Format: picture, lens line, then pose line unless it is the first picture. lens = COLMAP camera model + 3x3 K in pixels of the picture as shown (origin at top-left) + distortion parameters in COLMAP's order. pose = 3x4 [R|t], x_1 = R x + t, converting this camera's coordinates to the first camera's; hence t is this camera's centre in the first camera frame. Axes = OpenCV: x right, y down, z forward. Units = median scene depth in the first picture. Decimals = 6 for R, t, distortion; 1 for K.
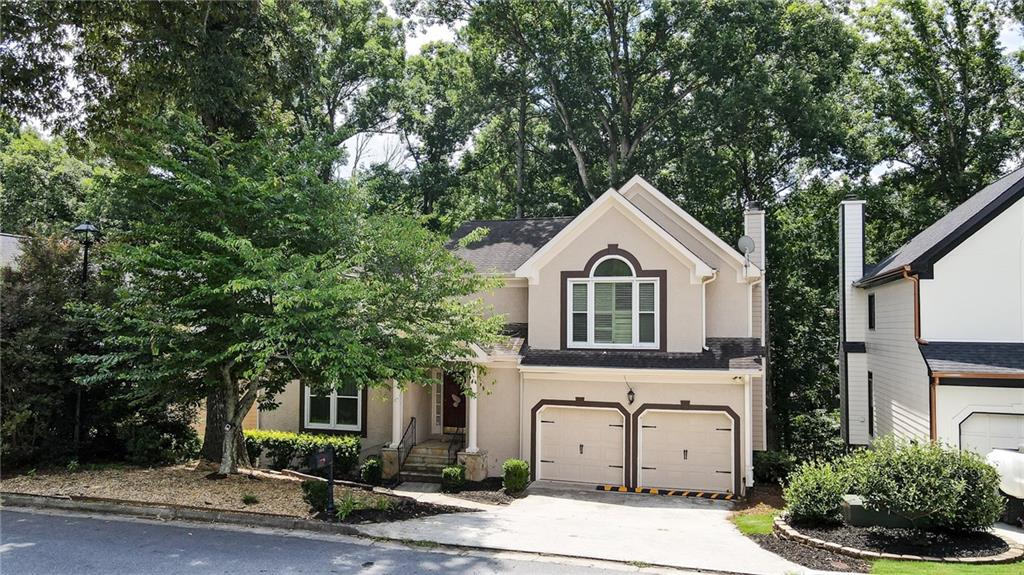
lens RADIAL K [[735.2, 0, 512.0], [0, 735.2, 287.5], [0, 0, 1]] dist [-0.002202, 0.005756]
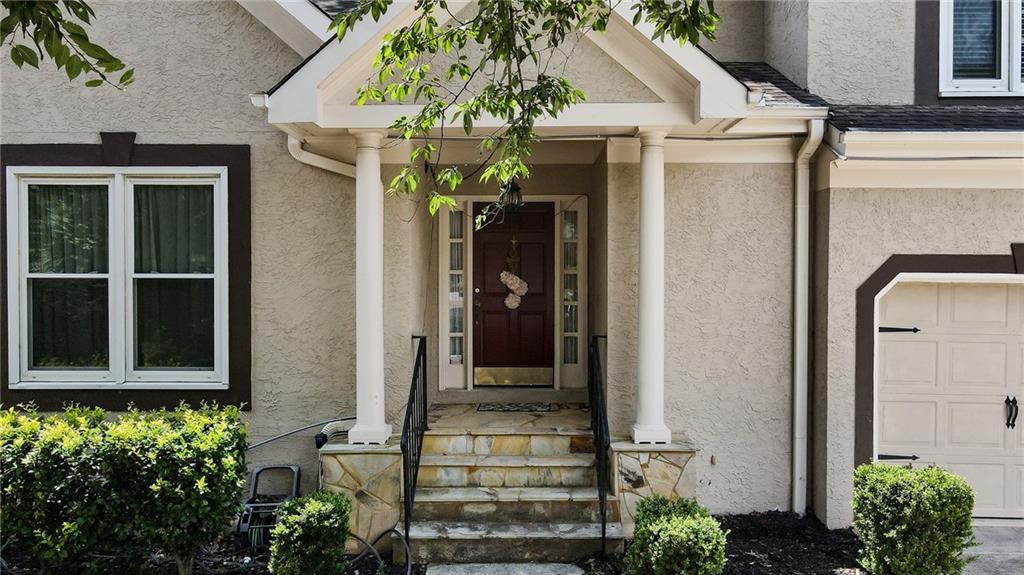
lens RADIAL K [[735.2, 0, 512.0], [0, 735.2, 287.5], [0, 0, 1]] dist [-0.002202, 0.005756]
pose [[0.958654, -0.006971, 0.284488, -0.188272], [-0.009795, 0.998299, 0.057471, 0.142968], [-0.284404, -0.057882, 0.956955, 0.721031]]
